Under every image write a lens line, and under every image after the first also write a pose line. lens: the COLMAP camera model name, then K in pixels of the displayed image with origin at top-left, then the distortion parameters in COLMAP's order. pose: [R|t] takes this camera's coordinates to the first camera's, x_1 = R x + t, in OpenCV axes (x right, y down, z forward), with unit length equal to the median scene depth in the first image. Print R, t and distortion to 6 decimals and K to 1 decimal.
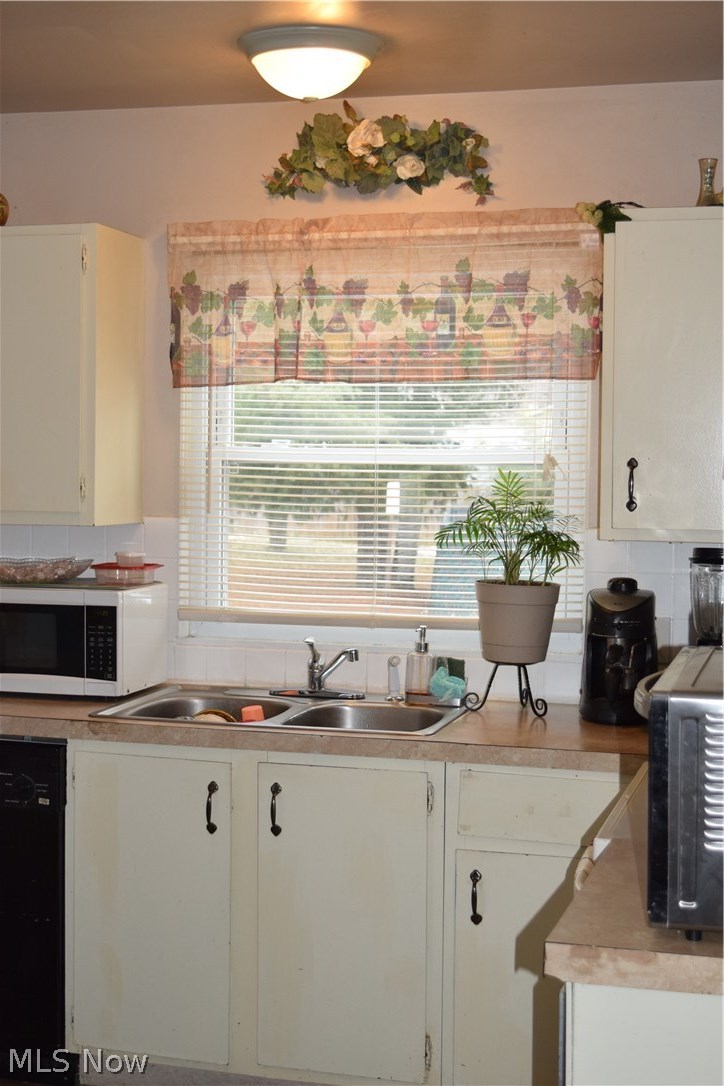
lens RADIAL K [[1684.2, 0, 362.0], [0, 1684.2, 543.0], [0, 0, 1]] dist [-0.008389, 0.010952]
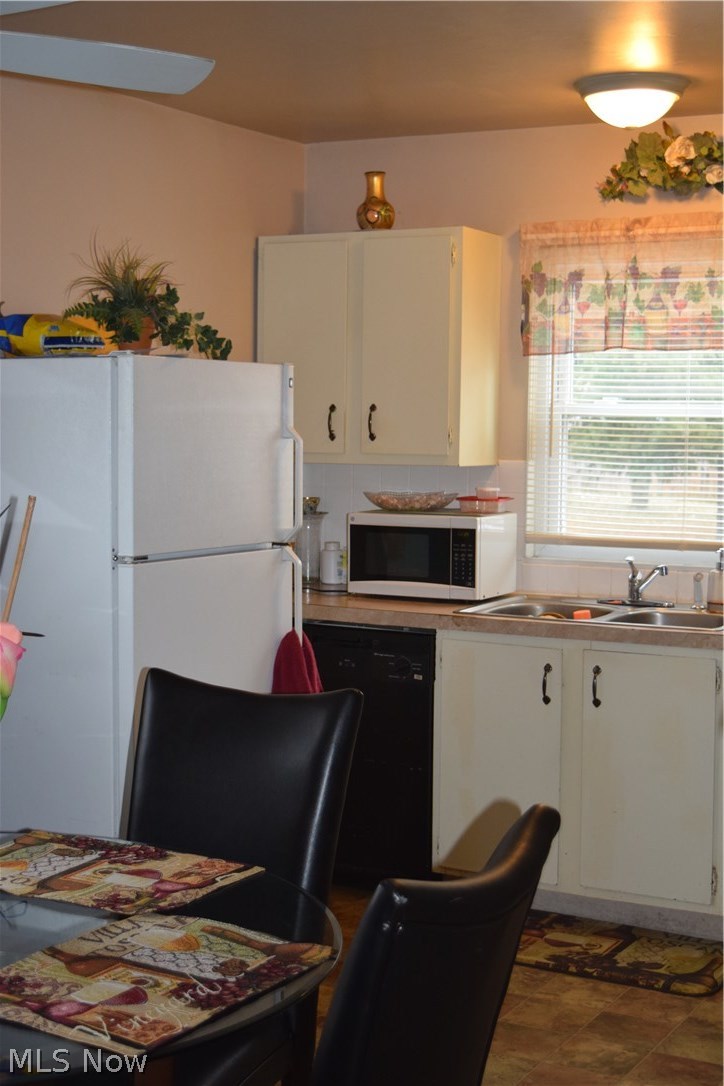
lens RADIAL K [[1684.2, 0, 362.0], [0, 1684.2, 543.0], [0, 0, 1]] dist [-0.008389, 0.010952]
pose [[0.976615, 0.014335, -0.214516, 0.042047], [-0.009467, 0.999674, 0.023707, 0.018256], [0.214786, -0.021122, 0.976433, -0.252390]]
